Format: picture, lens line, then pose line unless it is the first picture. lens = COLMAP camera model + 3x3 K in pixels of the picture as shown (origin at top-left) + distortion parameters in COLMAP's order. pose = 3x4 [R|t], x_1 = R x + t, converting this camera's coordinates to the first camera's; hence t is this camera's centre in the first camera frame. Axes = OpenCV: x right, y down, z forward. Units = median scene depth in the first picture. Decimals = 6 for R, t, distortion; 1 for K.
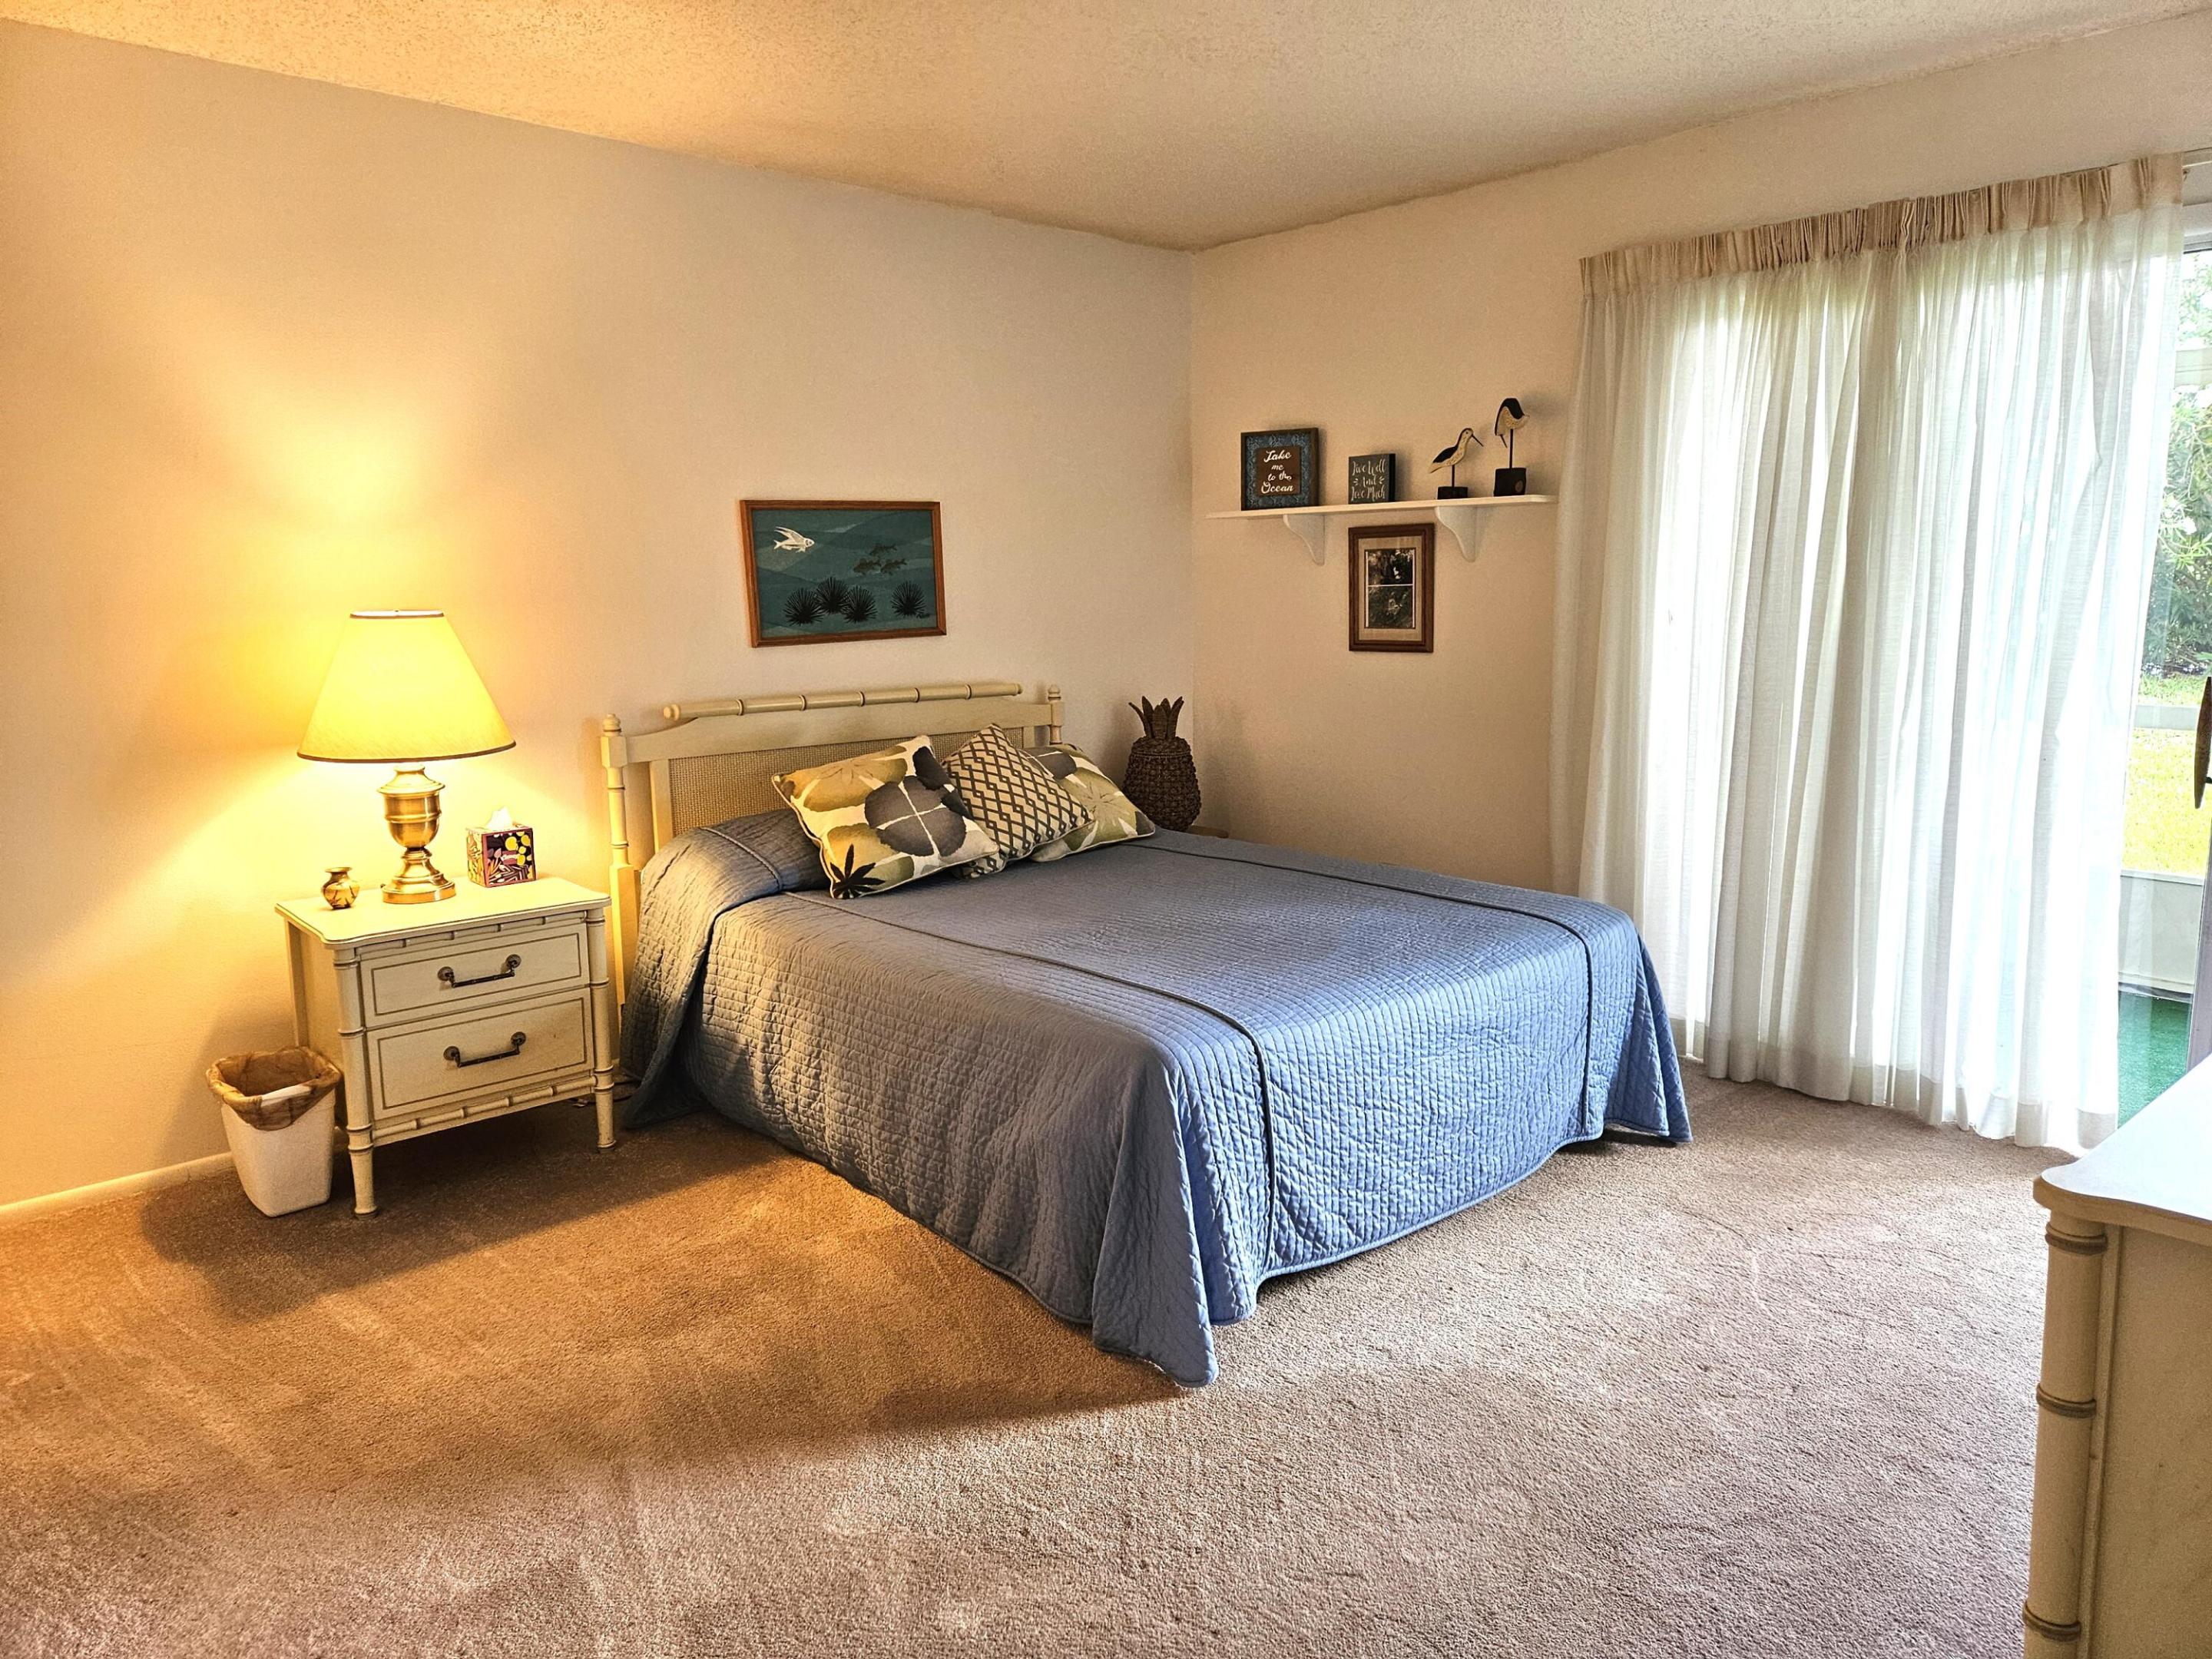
lens RADIAL K [[1492.5, 0, 1112.2], [0, 1492.5, 824.7], [0, 0, 1]] dist [0.067416, -0.062815]
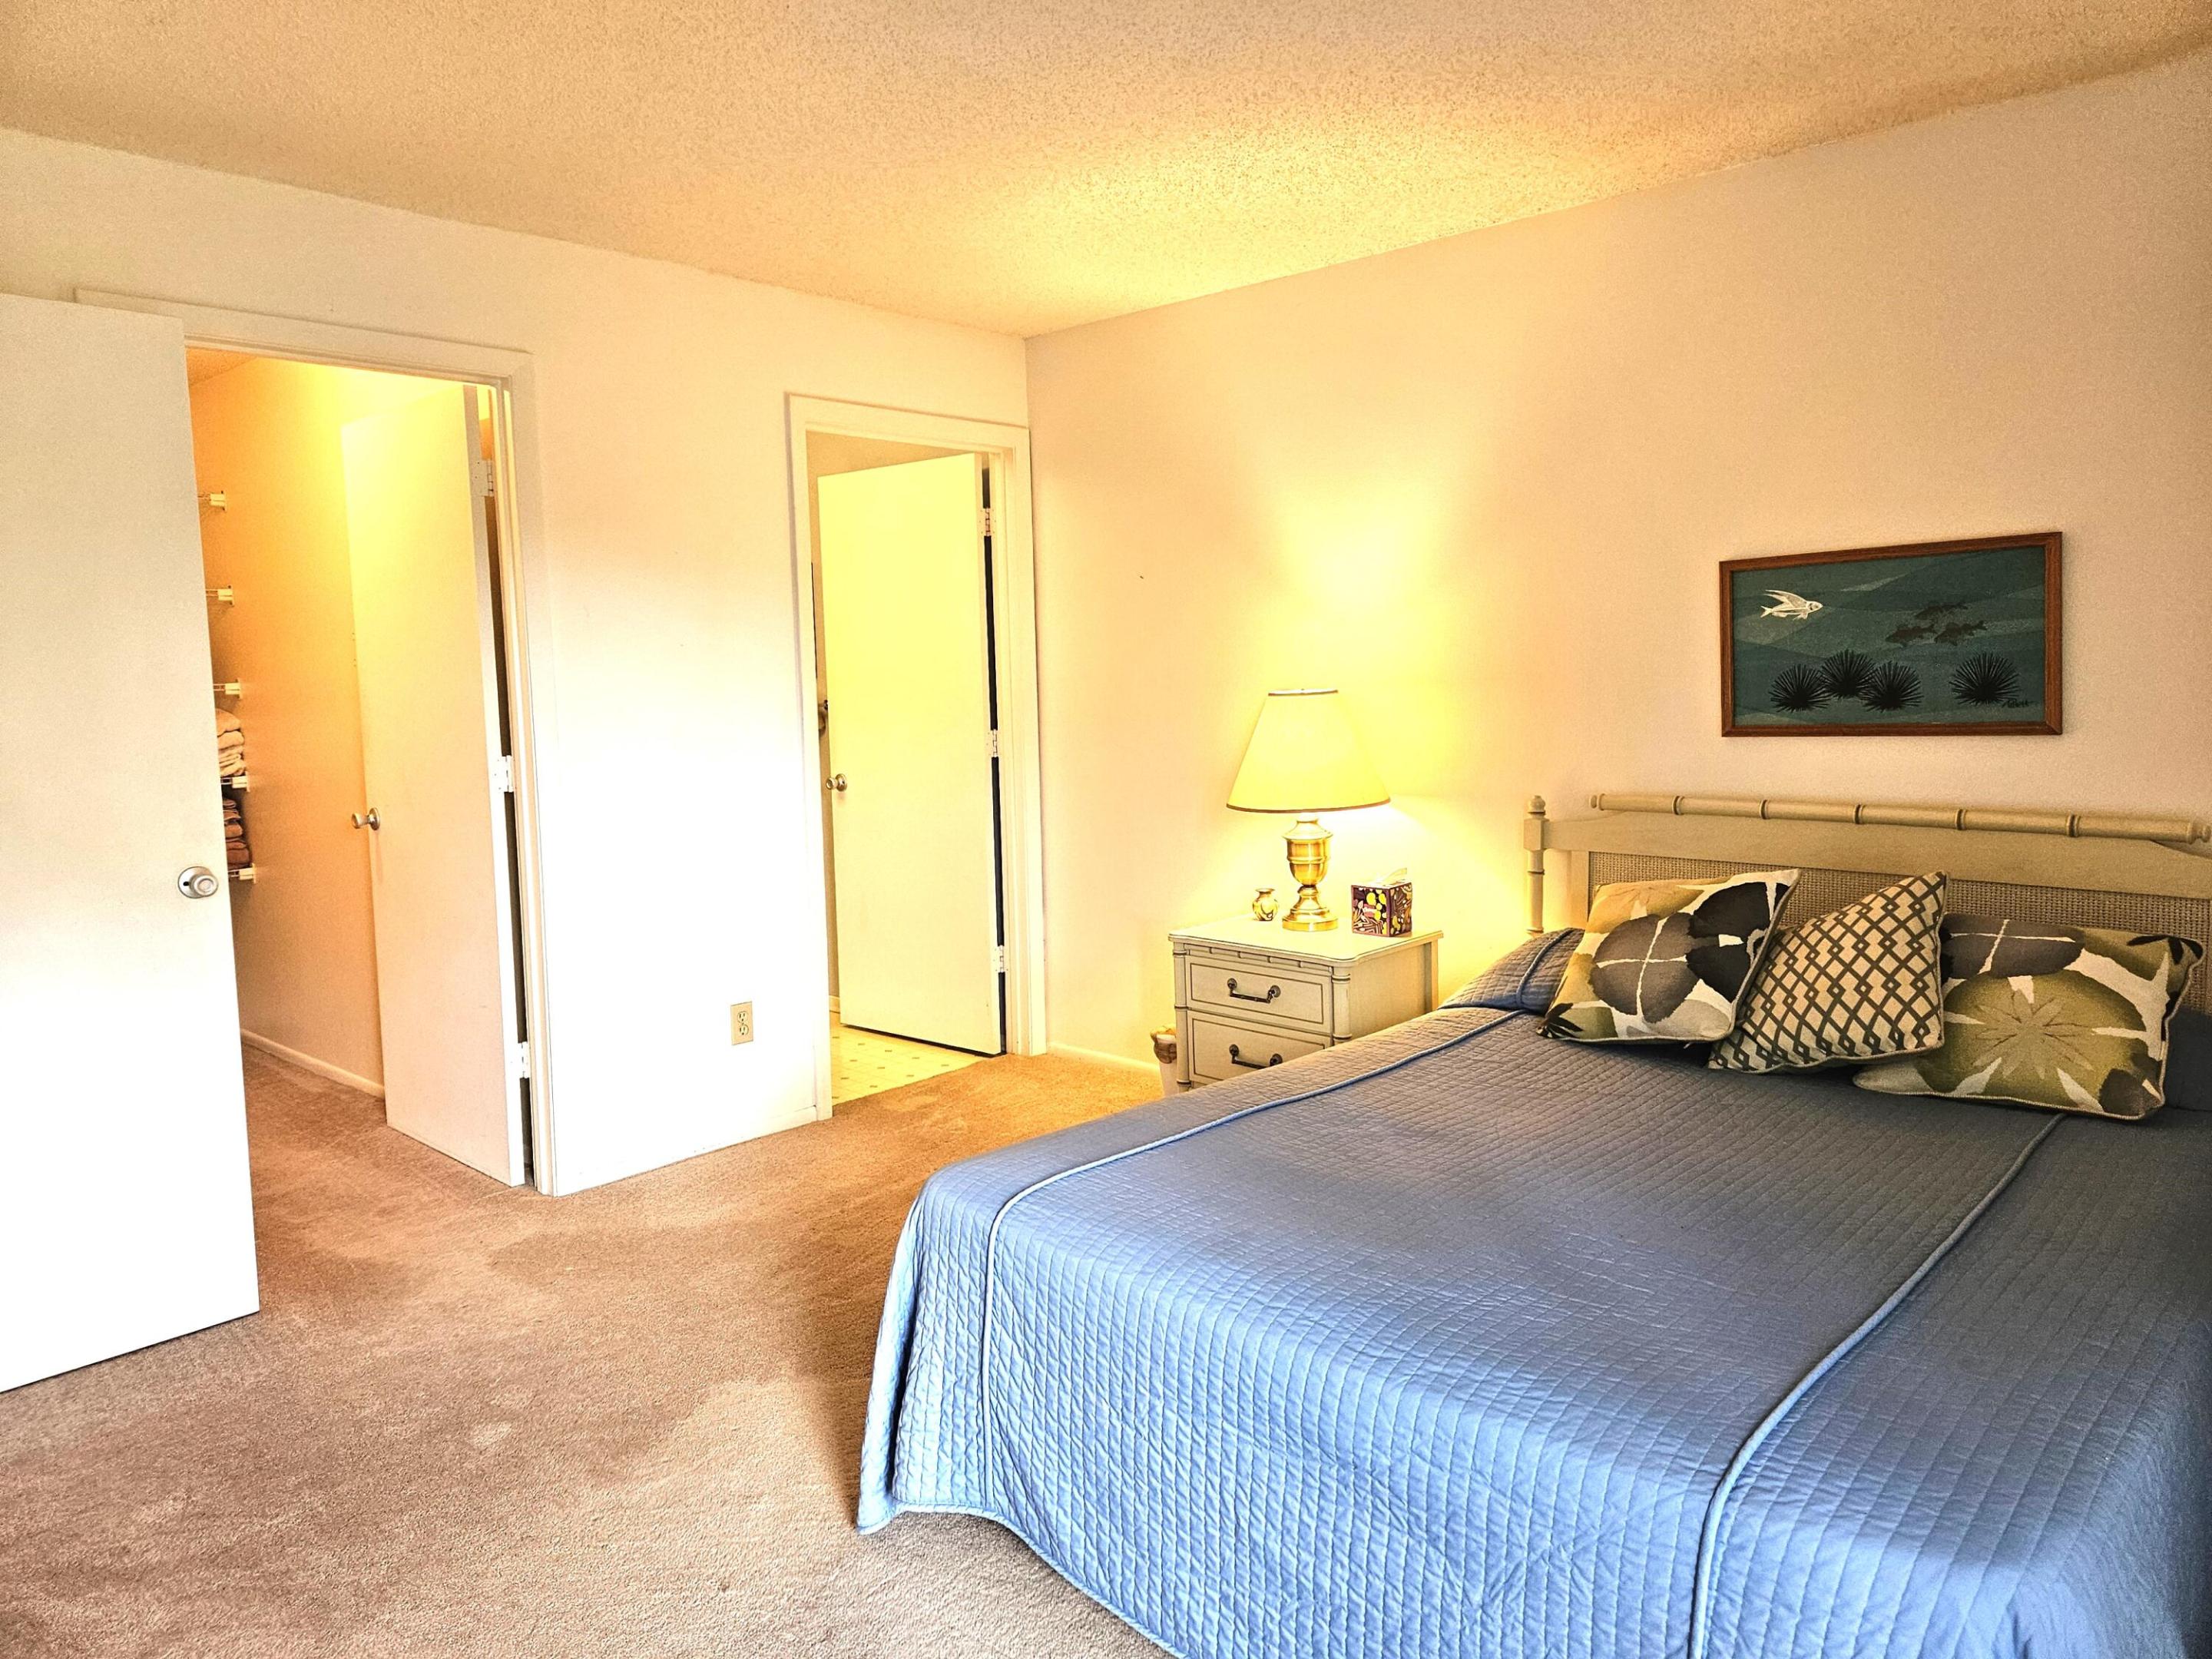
lens RADIAL K [[1492.5, 0, 1108.9], [0, 1492.5, 822.5], [0, 0, 1]] dist [0.067416, -0.062815]
pose [[0.063160, 0.116352, -0.991198, 0.617404], [-0.140050, 0.984386, 0.106629, -0.121963], [0.988128, 0.132083, 0.078469, 0.654878]]
